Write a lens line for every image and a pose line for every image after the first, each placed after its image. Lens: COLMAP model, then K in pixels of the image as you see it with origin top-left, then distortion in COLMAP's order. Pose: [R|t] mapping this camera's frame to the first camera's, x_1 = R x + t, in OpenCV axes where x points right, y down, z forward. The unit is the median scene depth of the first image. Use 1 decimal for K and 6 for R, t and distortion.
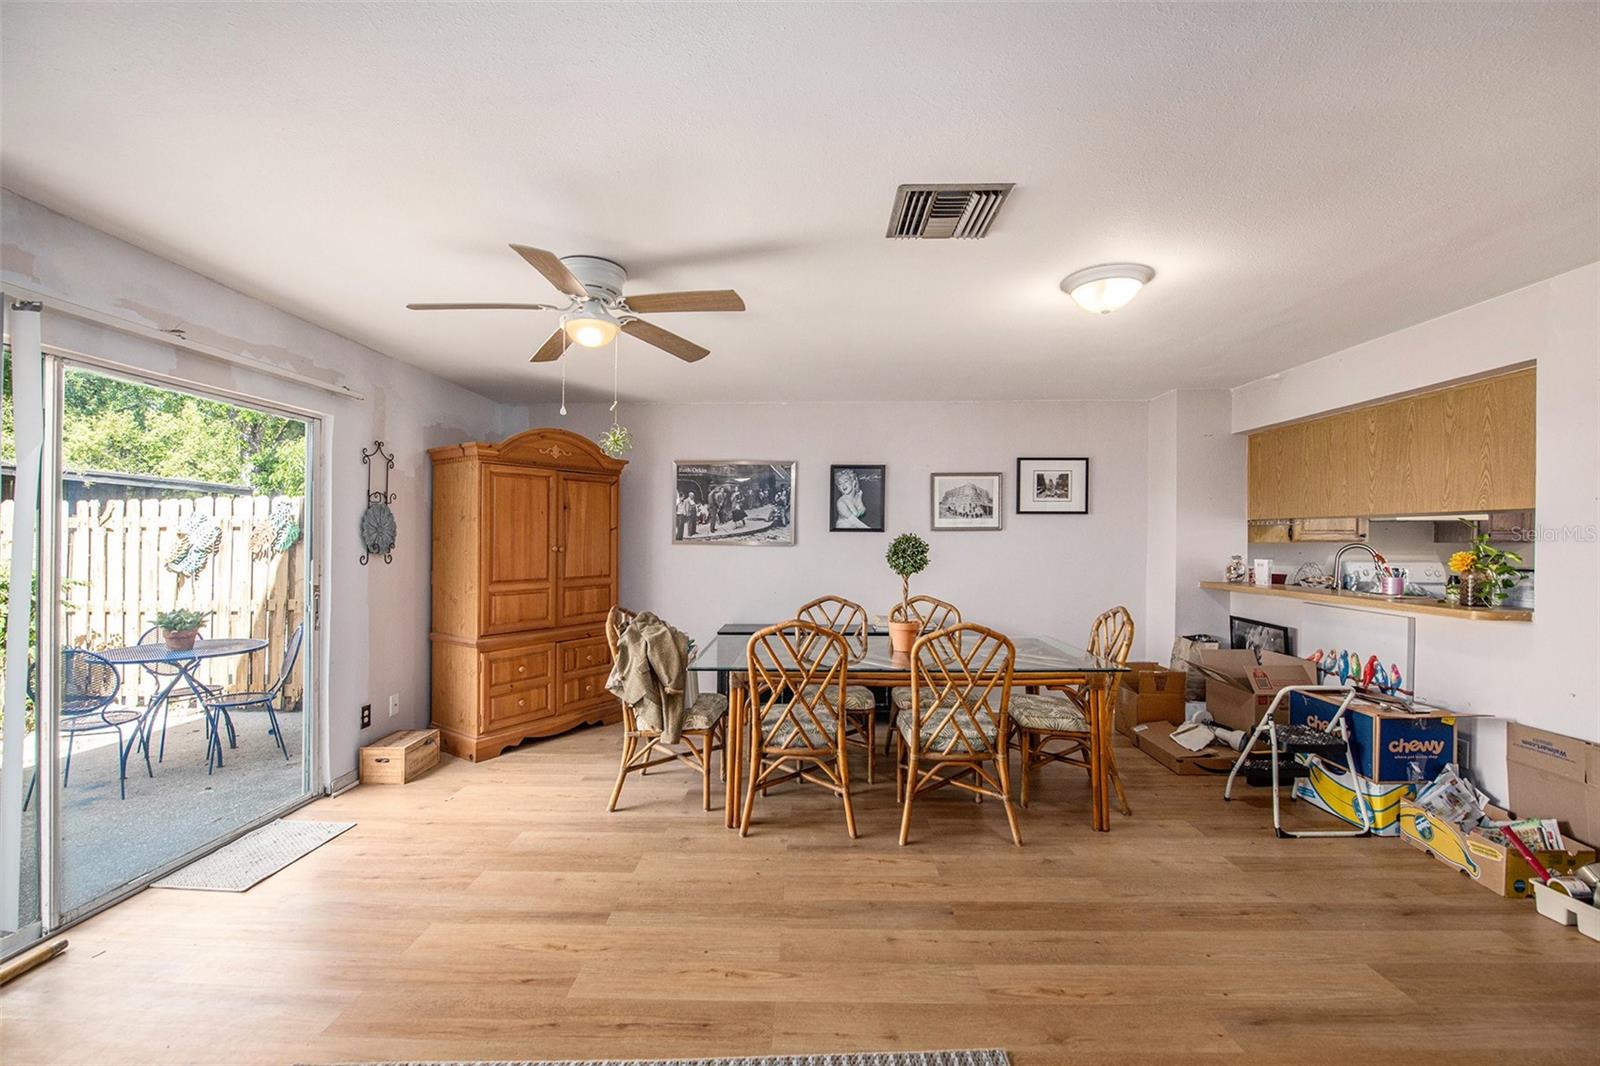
lens RADIAL K [[650.6, 0, 796.9], [0, 650.6, 537.3], [0, 0, 1]] dist [-0.015653, -0.000489]
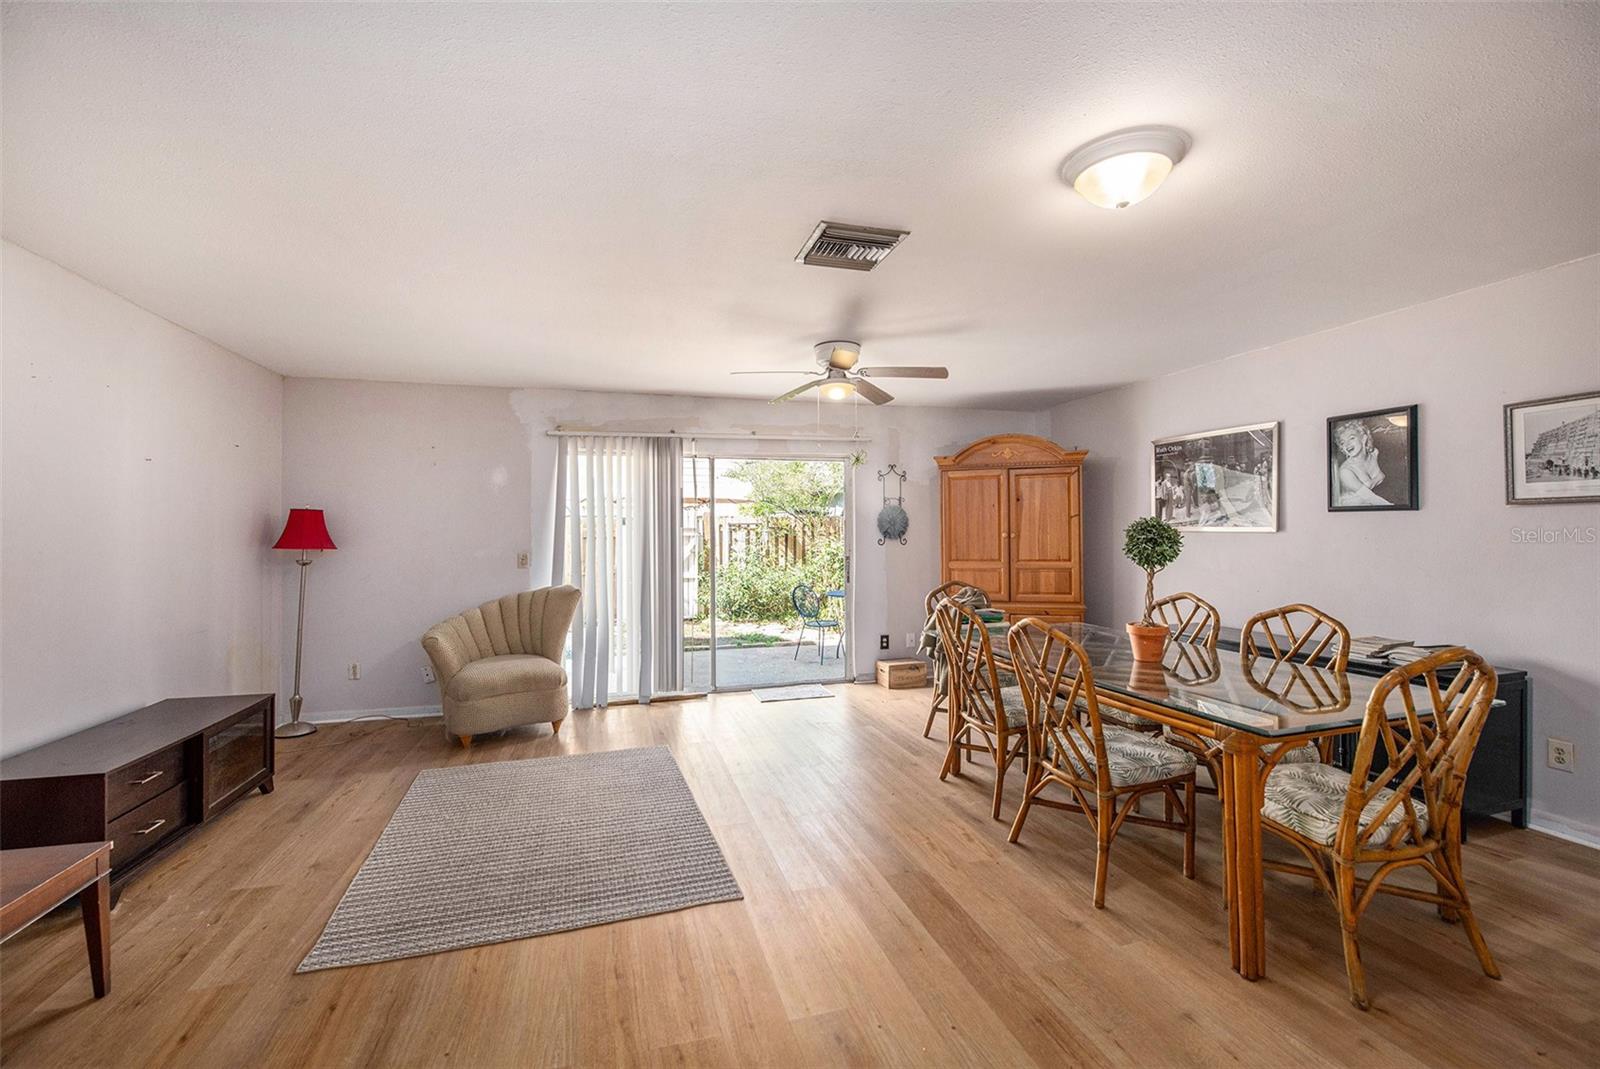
lens RADIAL K [[653.2, 0, 798.9], [0, 653.2, 526.7], [0, 0, 1]] dist [-0.017865, -0.000437]
pose [[0.310865, -0.011243, -0.950388, 0.723510], [0.013161, 0.999885, -0.007524, 0.007176], [0.950363, -0.010169, 0.310977, 0.295329]]
